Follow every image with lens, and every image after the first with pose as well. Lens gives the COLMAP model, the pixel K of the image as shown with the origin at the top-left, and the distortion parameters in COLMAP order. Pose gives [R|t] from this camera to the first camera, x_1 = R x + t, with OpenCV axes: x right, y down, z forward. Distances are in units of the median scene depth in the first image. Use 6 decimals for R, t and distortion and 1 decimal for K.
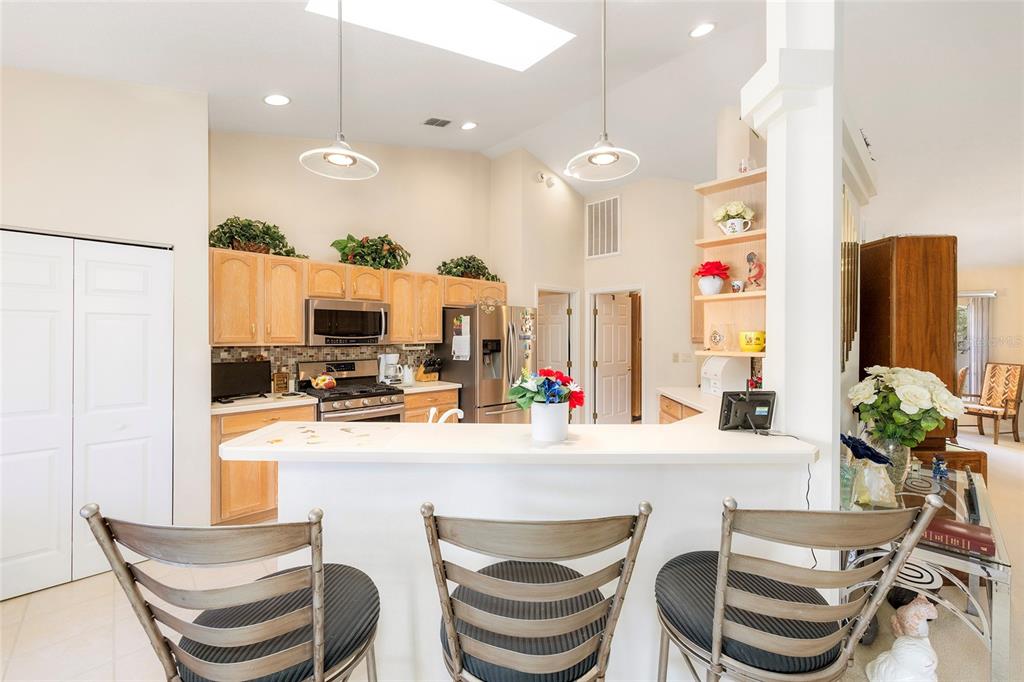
lens RADIAL K [[411.1, 0, 515.8], [0, 411.1, 339.2], [0, 0, 1]] dist [-0.000882, 0.000236]
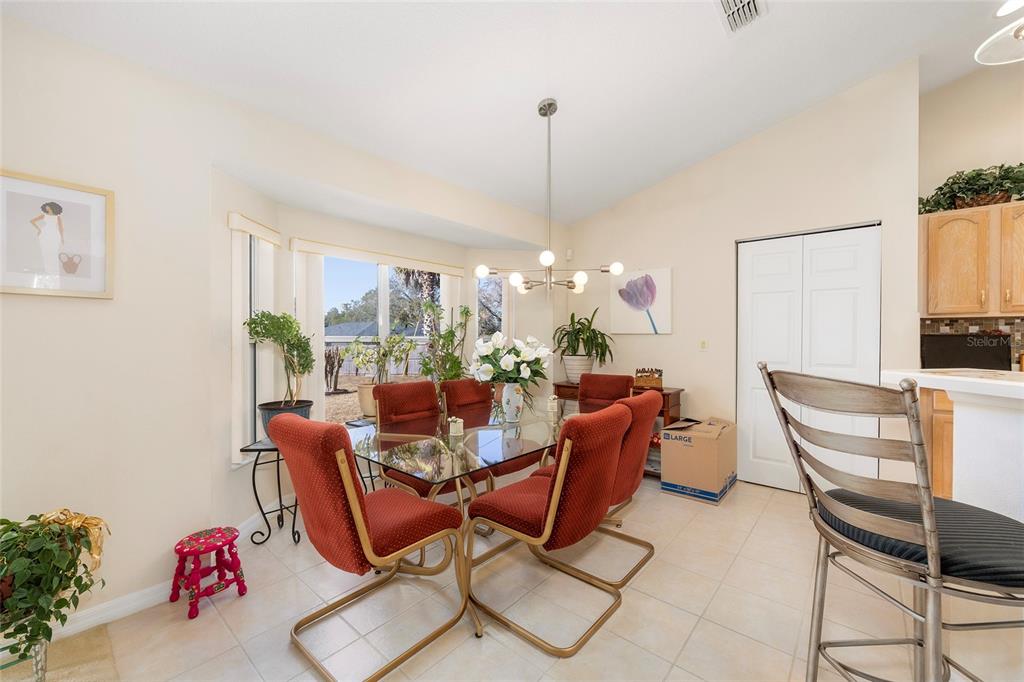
lens RADIAL K [[411.1, 0, 515.8], [0, 411.1, 339.2], [0, 0, 1]] dist [-0.000882, 0.000236]
pose [[0.087548, -0.005304, -0.996146, 0.112364], [-0.011002, 0.999920, -0.006291, 0.076914], [0.996100, 0.011510, 0.087483, -0.024723]]
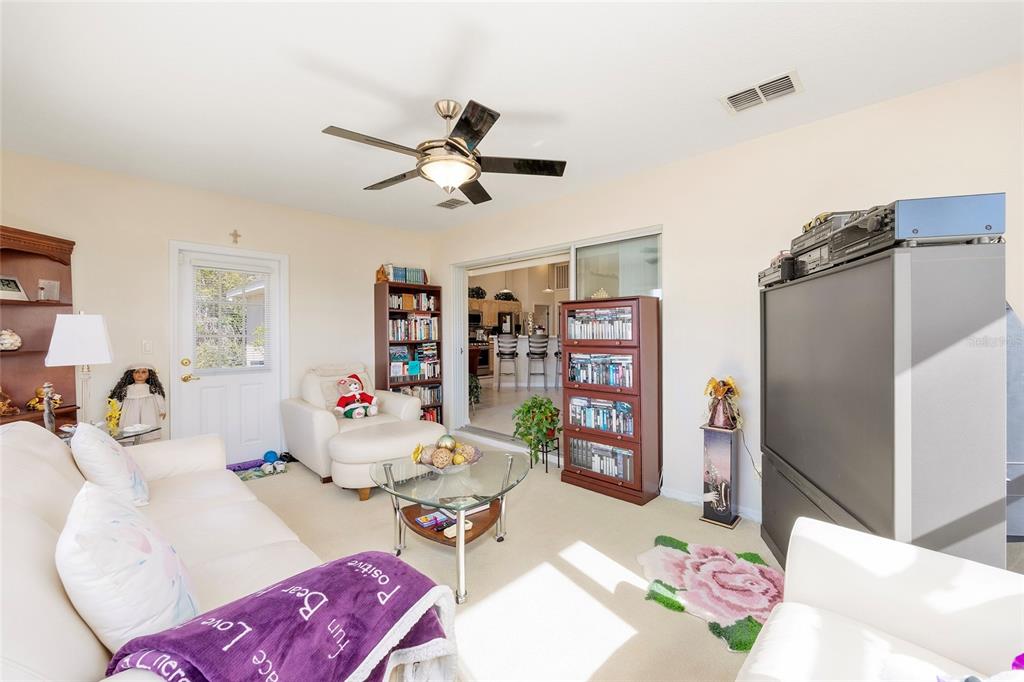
lens RADIAL K [[411.1, 0, 515.8], [0, 411.1, 339.2], [0, 0, 1]] dist [-0.000882, 0.000236]
pose [[0.999672, -0.006462, 0.024784, -0.159098], [0.006532, 0.999975, -0.002752, 0.118941], [-0.024766, 0.002913, 0.999689, -1.930213]]
